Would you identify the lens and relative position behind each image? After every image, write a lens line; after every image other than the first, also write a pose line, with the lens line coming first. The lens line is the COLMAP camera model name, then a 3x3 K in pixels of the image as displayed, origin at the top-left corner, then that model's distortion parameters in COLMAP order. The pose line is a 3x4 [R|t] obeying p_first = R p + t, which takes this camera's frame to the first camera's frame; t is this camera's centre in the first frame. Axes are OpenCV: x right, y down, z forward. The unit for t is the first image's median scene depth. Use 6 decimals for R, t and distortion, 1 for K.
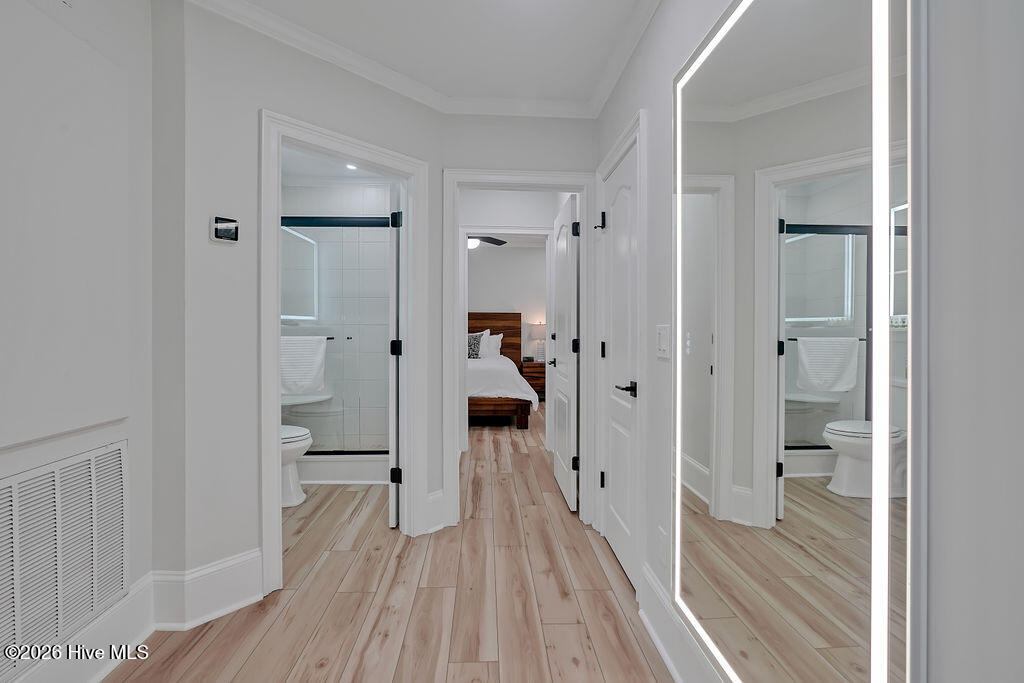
lens RADIAL K [[470.5, 0, 513.4], [0, 470.5, 336.2], [0, 0, 1]] dist [-0.011639, 0.000080]
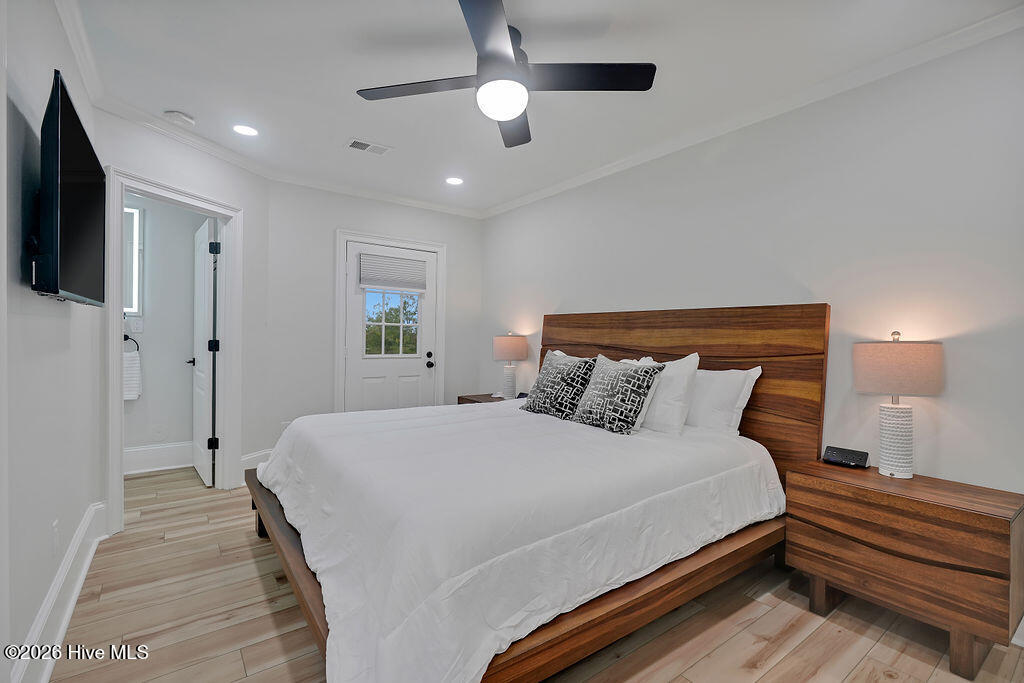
lens RADIAL K [[470.5, 0, 512.8], [0, 470.5, 342.9], [0, 0, 1]] dist [-0.011639, 0.000080]
pose [[0.553625, 0.011337, -0.832689, 0.165811], [-0.020243, 0.999795, 0.000154, -0.020194], [0.832520, 0.016771, 0.553741, 0.689535]]
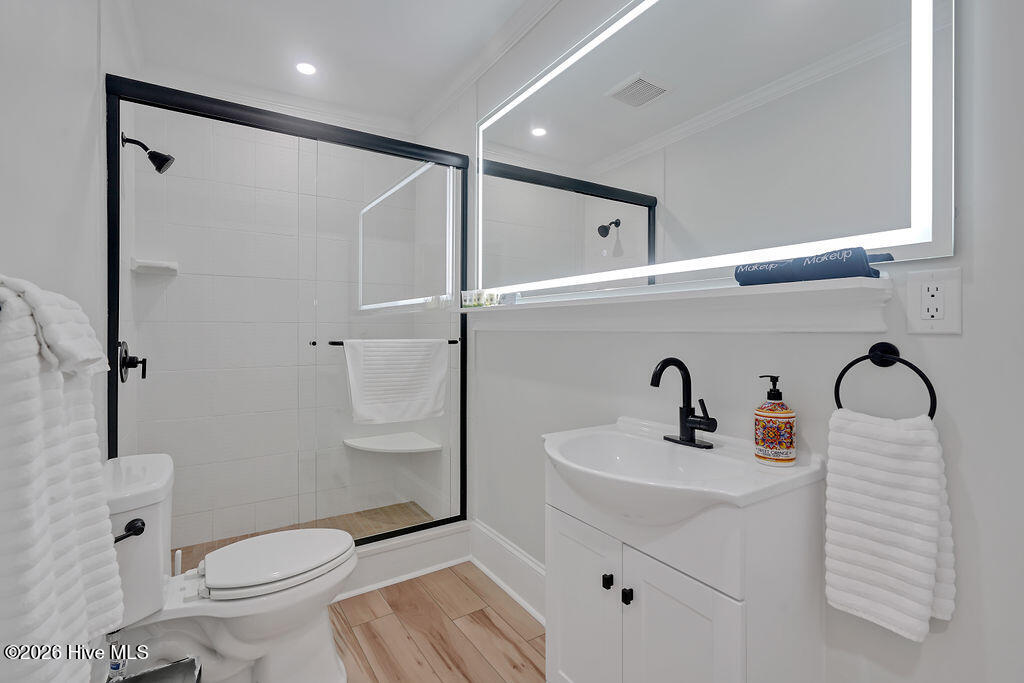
lens RADIAL K [[470.5, 0, 508.5], [0, 470.5, 332.4], [0, 0, 1]] dist [-0.011639, 0.000080]
pose [[-0.865749, -0.002347, -0.500473, -0.161082], [-0.008752, 0.999907, 0.010450, -0.022447], [0.500402, 0.013427, -0.865689, 0.681635]]
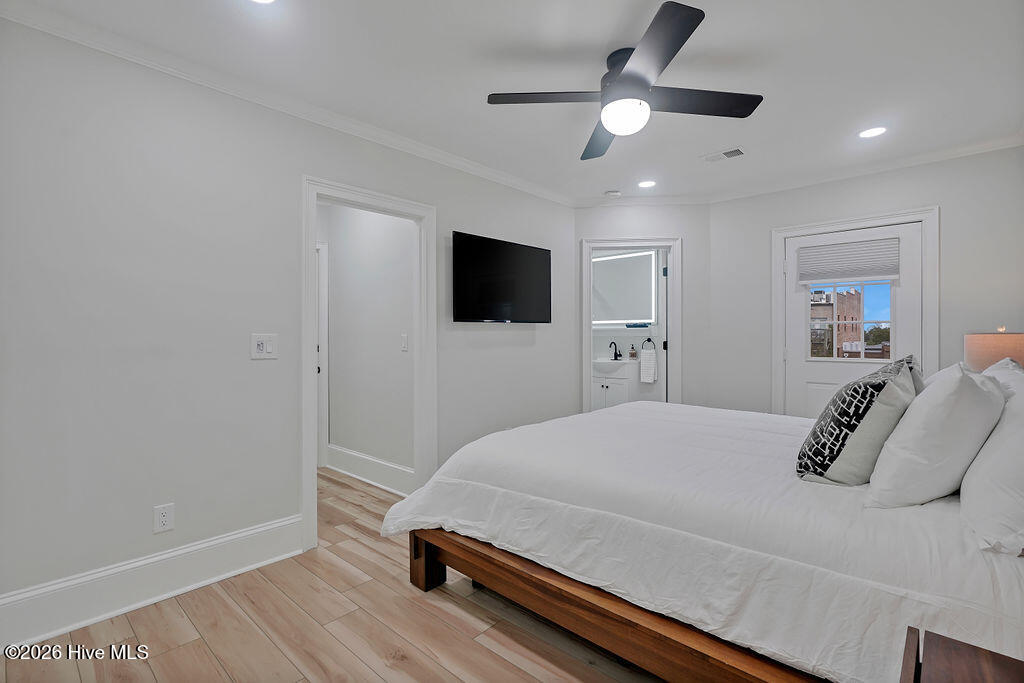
lens RADIAL K [[470.5, 0, 514.7], [0, 470.5, 338.5], [0, 0, 1]] dist [-0.011639, 0.000080]
pose [[-0.713855, 0.000407, -0.700294, 0.180939], [-0.008638, 0.999919, 0.009386, -0.023168], [0.700241, 0.012749, -0.713793, 0.893411]]
